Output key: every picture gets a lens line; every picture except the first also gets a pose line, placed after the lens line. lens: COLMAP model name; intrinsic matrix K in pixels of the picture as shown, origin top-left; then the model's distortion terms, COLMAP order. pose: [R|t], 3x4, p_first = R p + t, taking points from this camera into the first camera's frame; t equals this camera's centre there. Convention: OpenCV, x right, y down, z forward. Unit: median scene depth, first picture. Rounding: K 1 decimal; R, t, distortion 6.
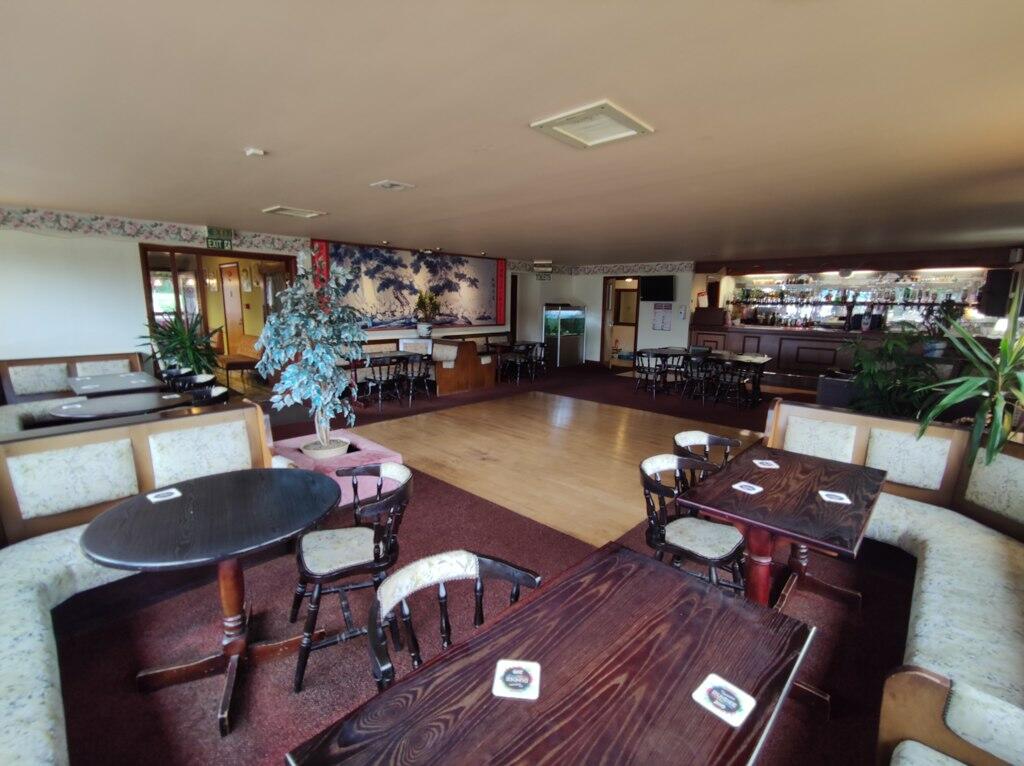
lens RADIAL K [[466.6, 0, 512.0], [0, 466.6, 383.0], [0, 0, 1]] dist [0.035914, 0.000055]
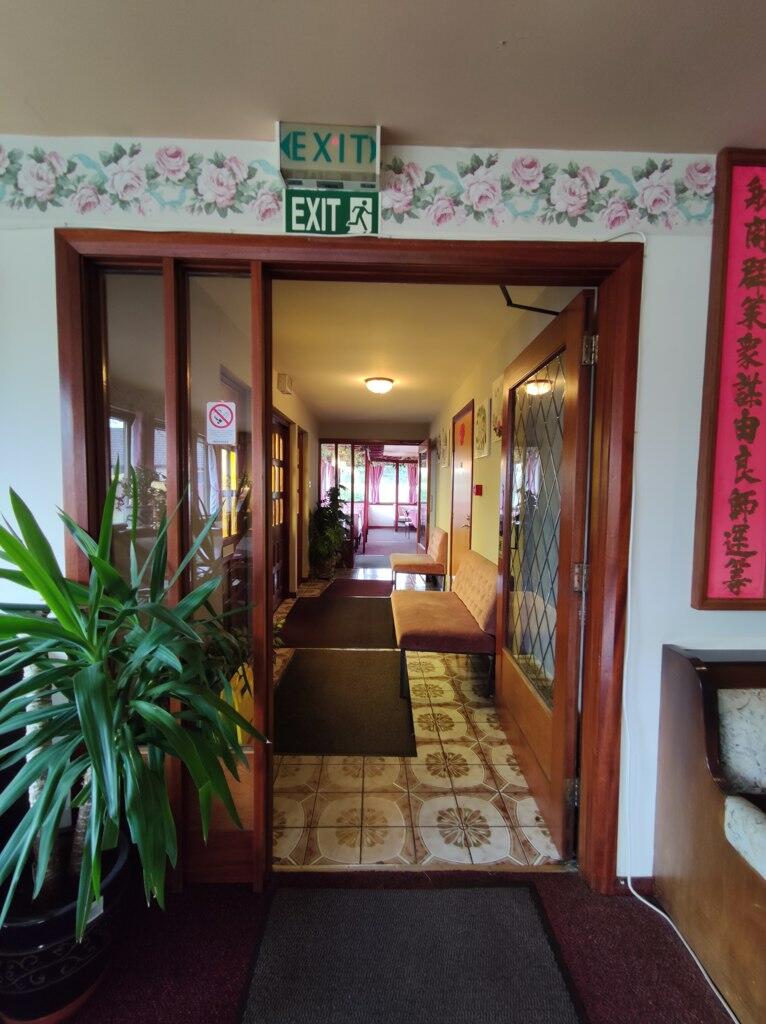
lens RADIAL K [[460.1, 0, 383.0], [0, 460.1, 512.0], [0, 0, 1]] dist [0.009323, -0.000832]
pose [[0.688621, 0.038279, -0.724110, -0.391128], [-0.135607, 0.987786, -0.076742, -0.121372], [0.712328, 0.151041, 0.685401, 0.809077]]
